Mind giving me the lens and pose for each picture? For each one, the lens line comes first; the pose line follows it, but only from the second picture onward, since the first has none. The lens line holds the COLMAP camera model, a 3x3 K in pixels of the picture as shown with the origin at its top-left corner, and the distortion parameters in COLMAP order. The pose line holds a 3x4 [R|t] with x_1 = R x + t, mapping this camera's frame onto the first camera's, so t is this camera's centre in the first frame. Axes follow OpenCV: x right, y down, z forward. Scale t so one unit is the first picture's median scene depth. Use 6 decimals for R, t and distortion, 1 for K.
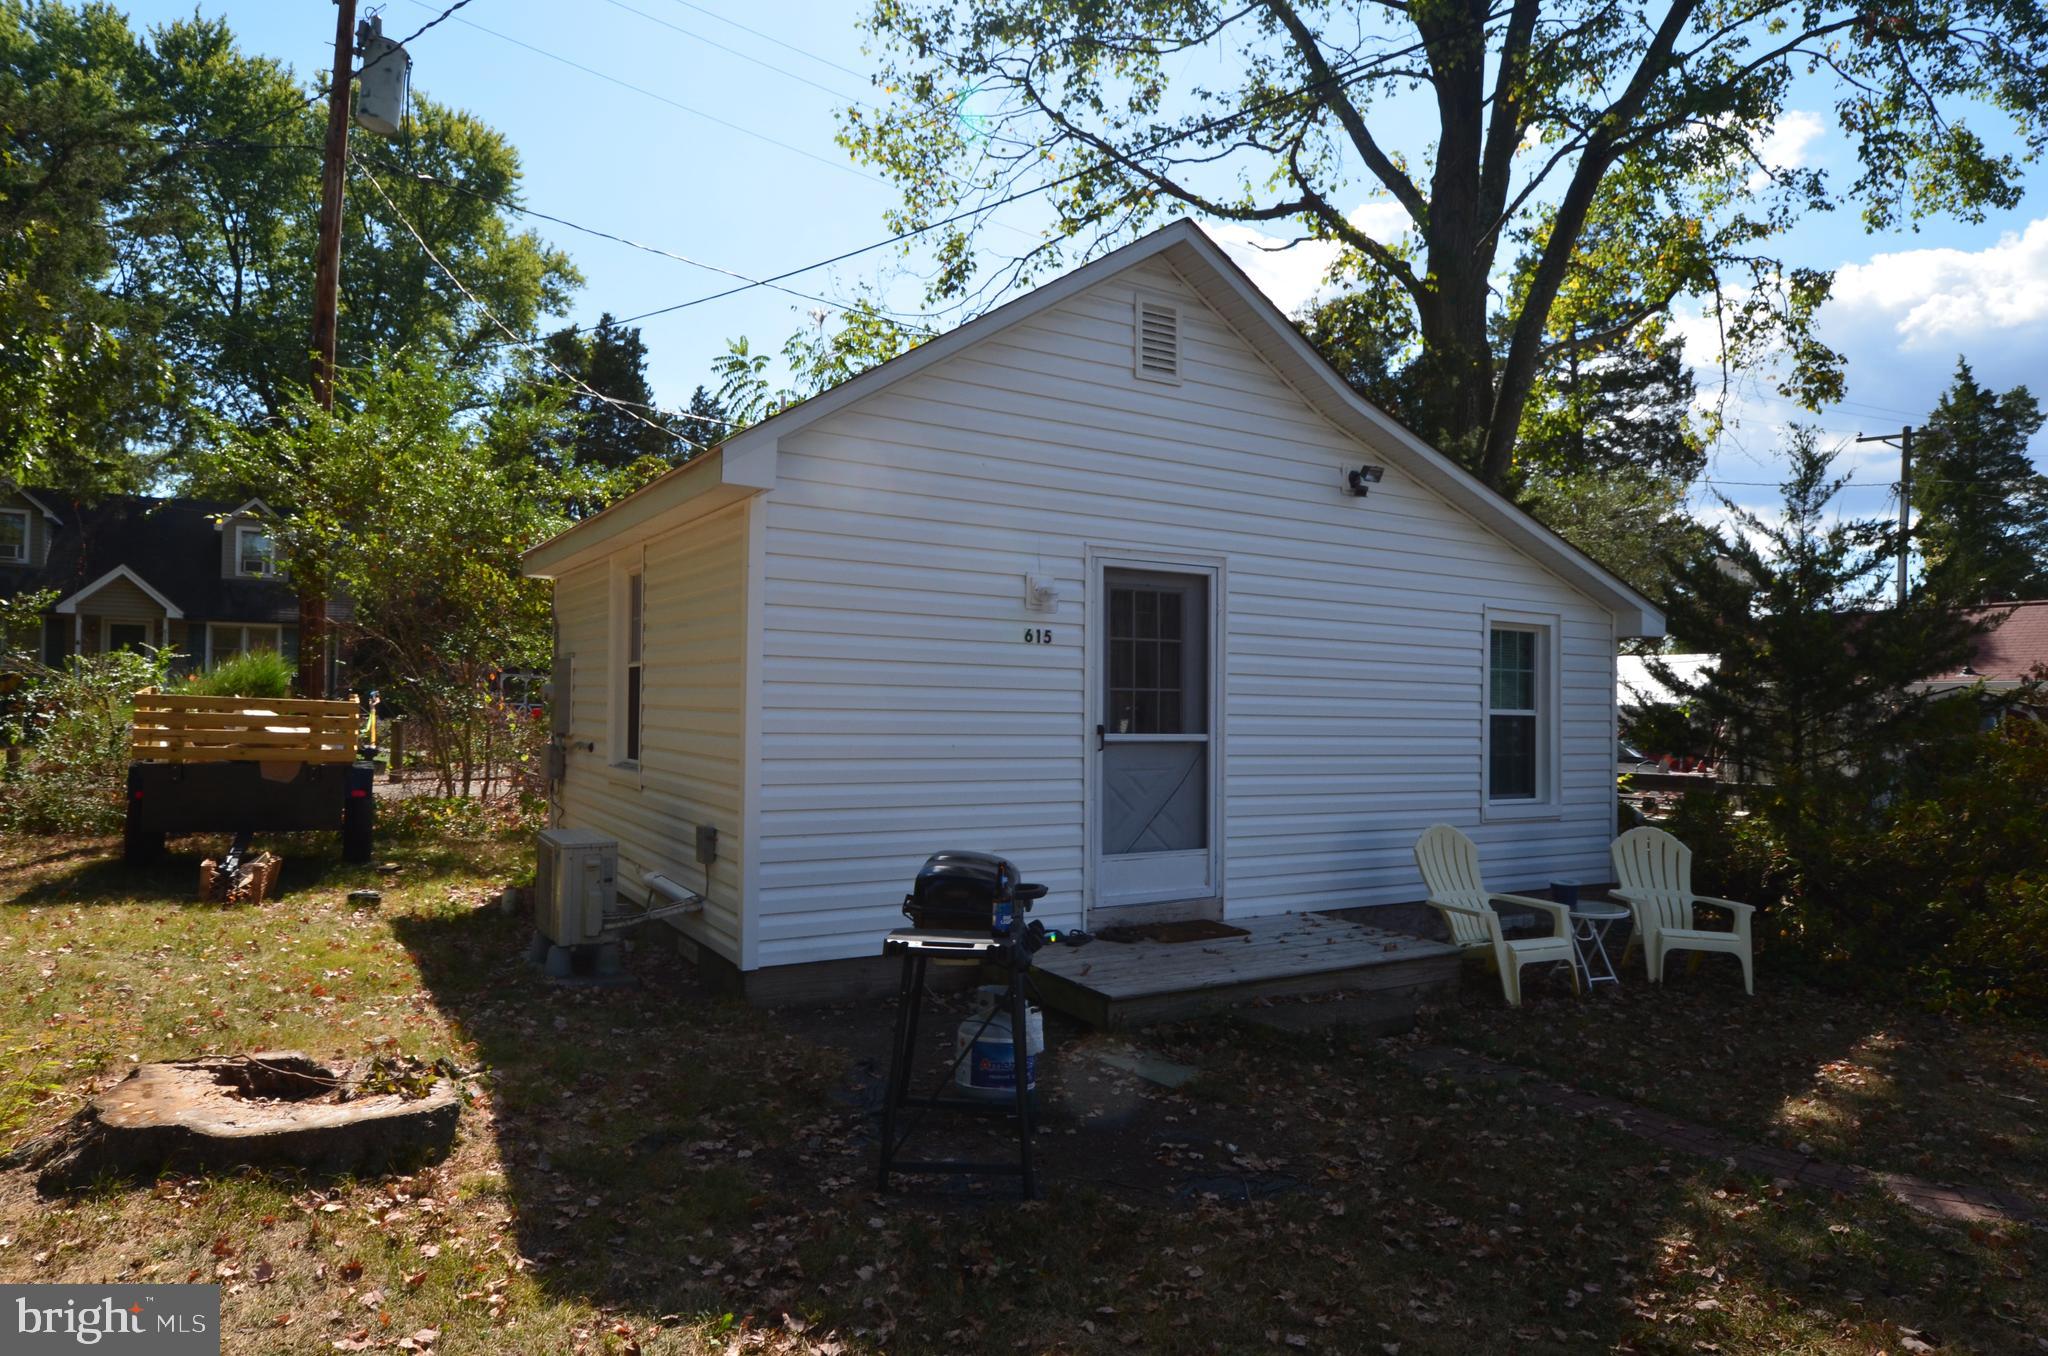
lens RADIAL K [[1208.4, 0, 1024.0], [0, 1208.4, 678.0], [0, 0, 1]] dist [0.034449, -0.049161]
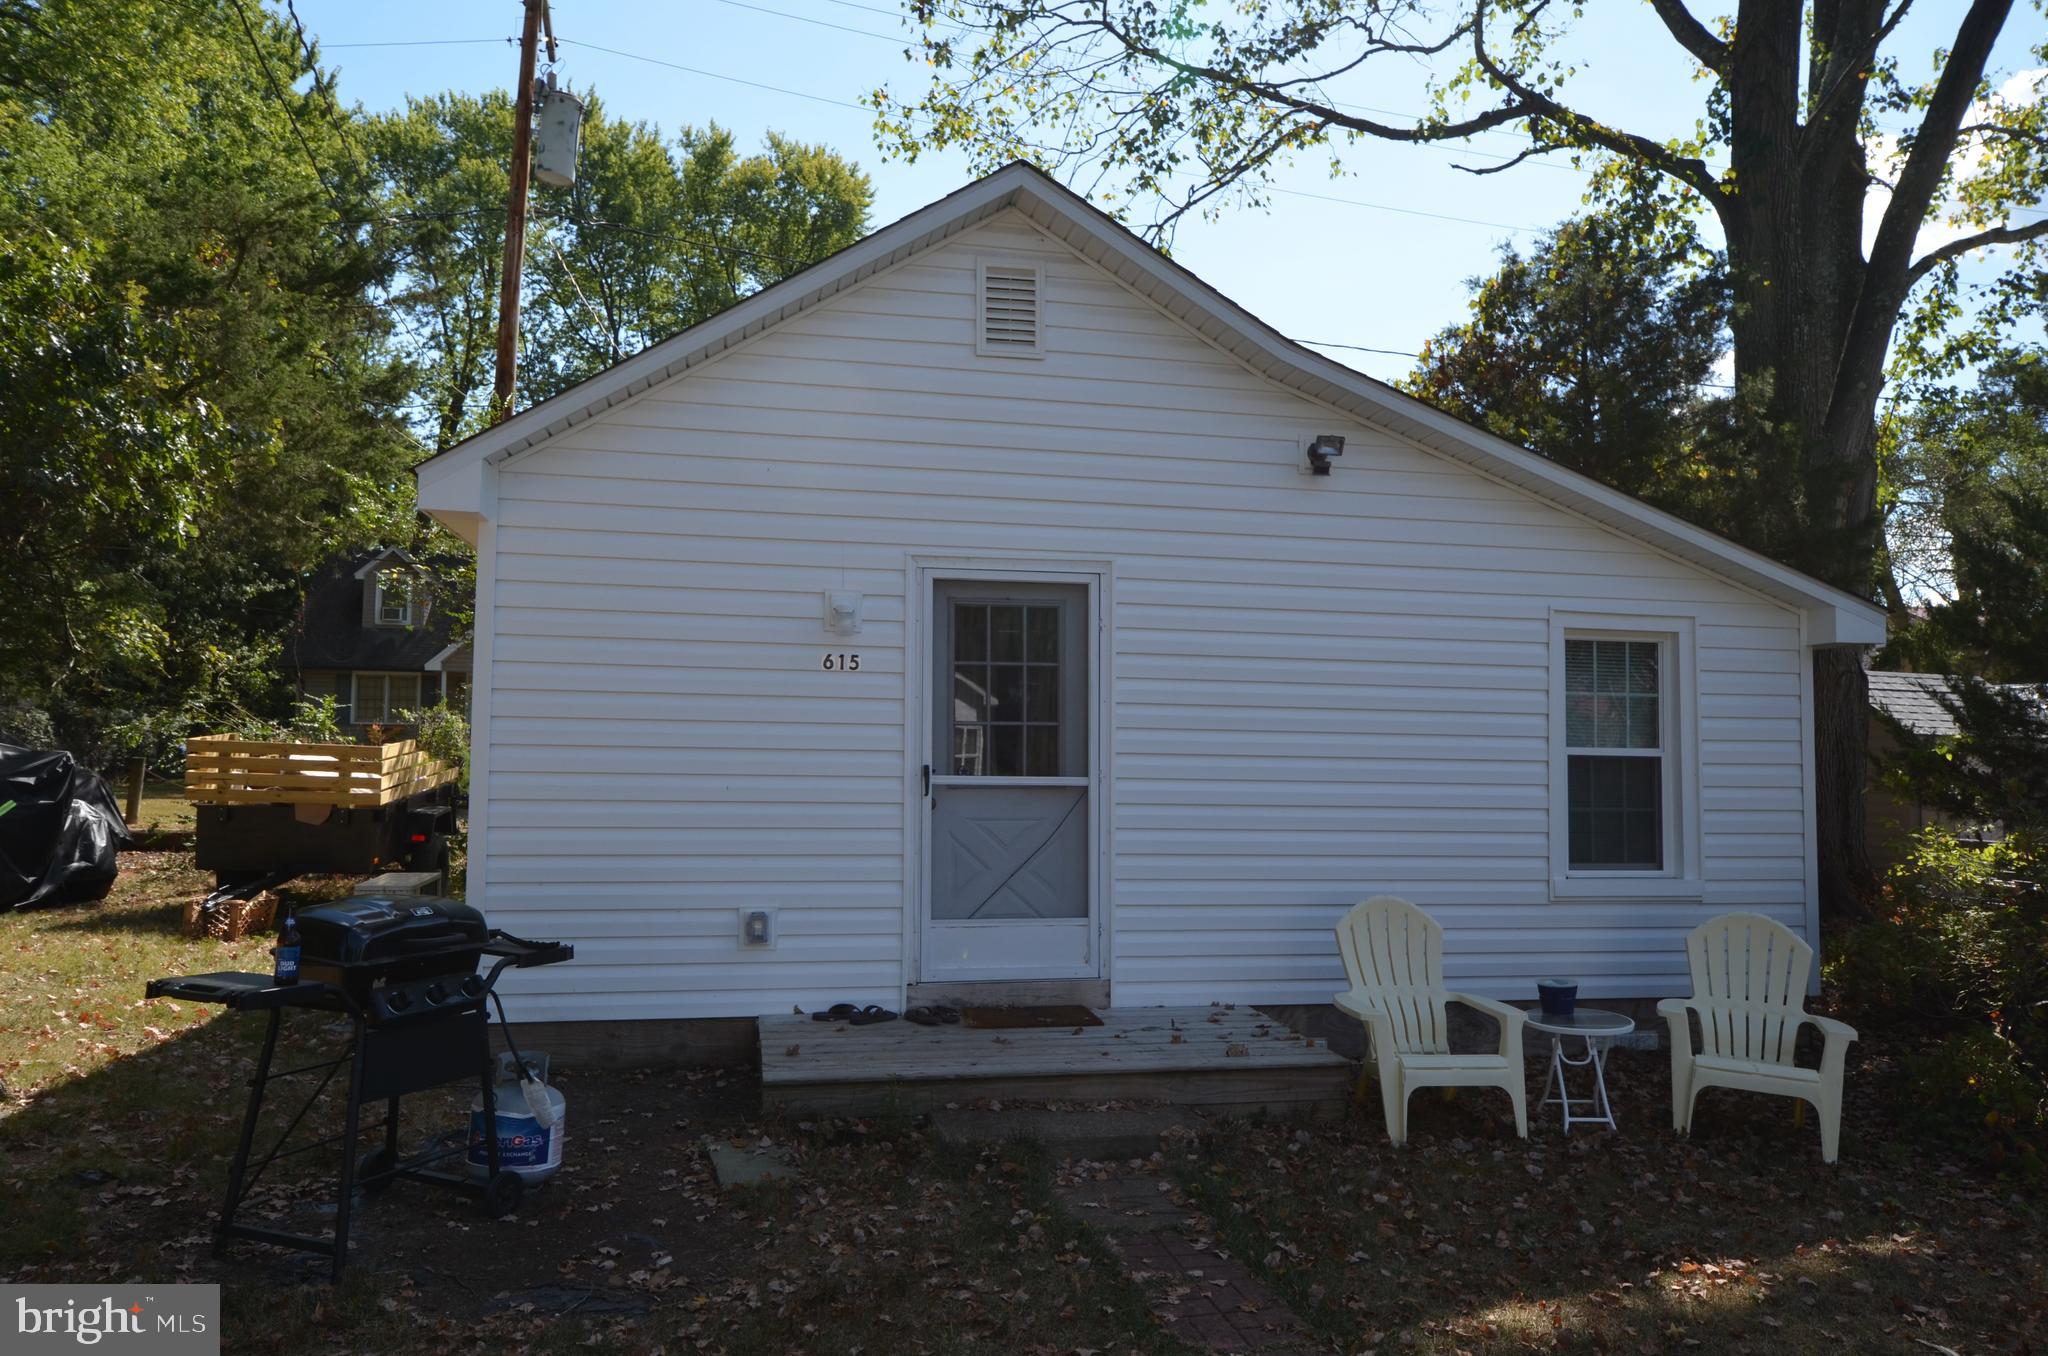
lens RADIAL K [[1398.9, 0, 1024.0], [0, 1398.9, 678.0], [0, 0, 1]] dist [0.028600, -0.029005]
pose [[0.939603, -0.022114, -0.341551, 0.434213], [0.010082, 0.999266, -0.036963, 0.013717], [0.342118, 0.031287, 0.939136, 0.094284]]
